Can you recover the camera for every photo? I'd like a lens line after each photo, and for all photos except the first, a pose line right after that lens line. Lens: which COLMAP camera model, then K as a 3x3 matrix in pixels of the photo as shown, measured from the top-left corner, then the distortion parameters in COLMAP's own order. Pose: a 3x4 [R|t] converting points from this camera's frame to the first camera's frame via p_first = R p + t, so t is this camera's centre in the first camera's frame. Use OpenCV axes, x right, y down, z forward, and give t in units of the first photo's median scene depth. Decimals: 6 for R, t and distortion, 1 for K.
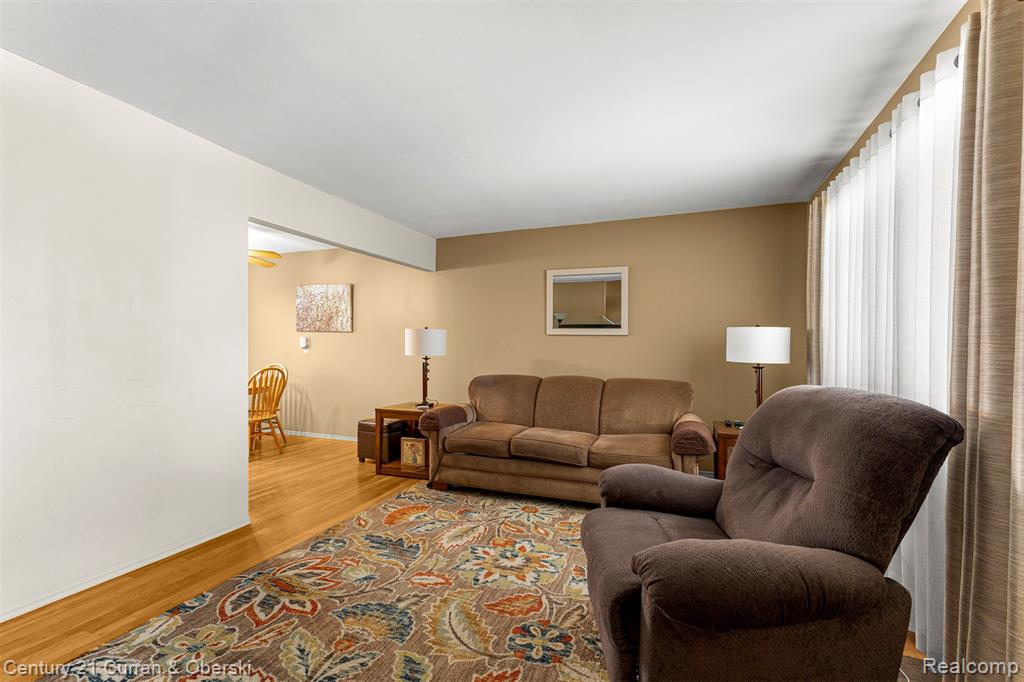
lens RADIAL K [[446.8, 0, 494.9], [0, 446.8, 364.8], [0, 0, 1]] dist [0.020035, -0.004479]
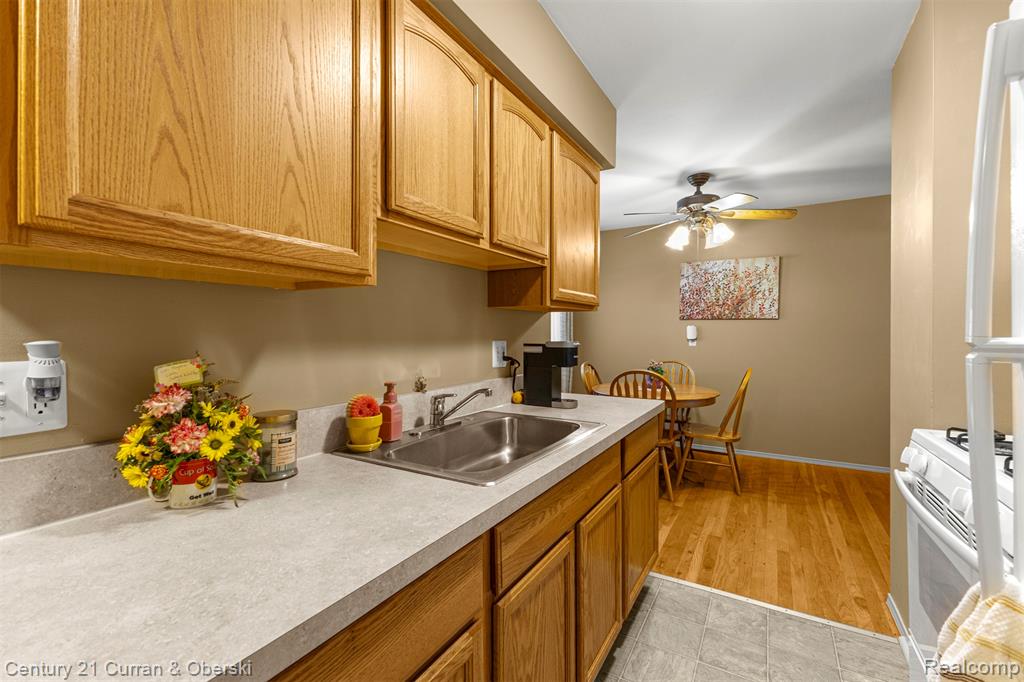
lens RADIAL K [[446.8, 0, 514.2], [0, 446.8, 337.9], [0, 0, 1]] dist [0.020035, -0.004479]
pose [[0.991644, -0.014986, -0.128131, -1.398694], [0.011941, 0.999628, -0.024507, -0.053748], [0.128451, 0.022772, 0.991454, 0.348856]]
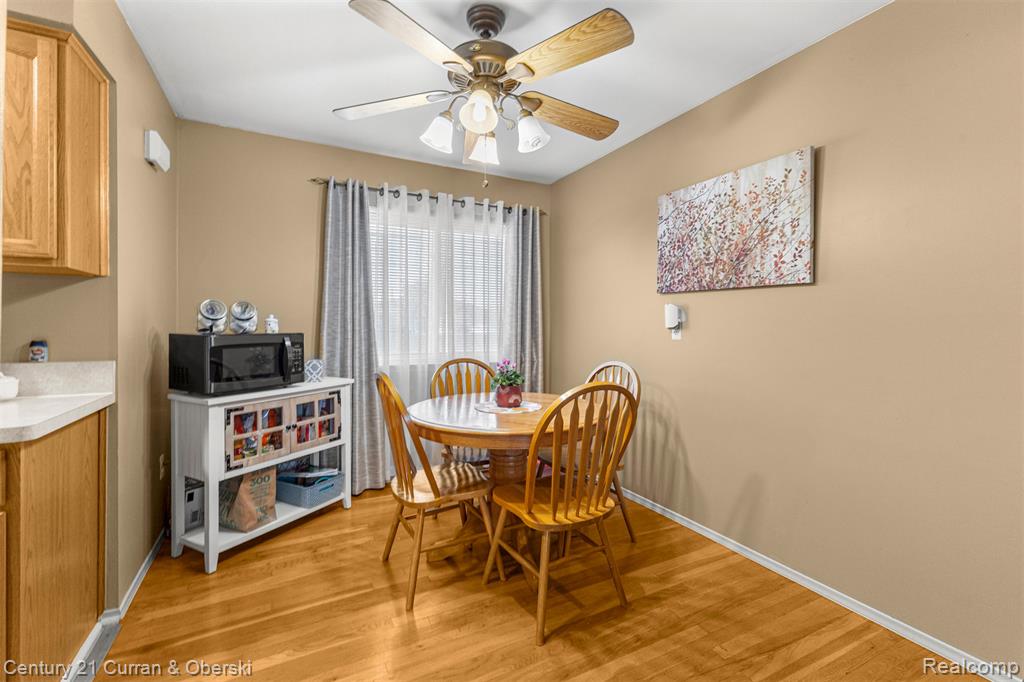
lens RADIAL K [[446.8, 0, 509.0], [0, 446.8, 329.9], [0, 0, 1]] dist [0.020035, -0.004479]
pose [[0.763398, -0.003116, -0.645921, -0.565534], [-0.018975, 0.999449, -0.027247, -0.045137], [0.645649, 0.033056, 0.762918, 1.188285]]
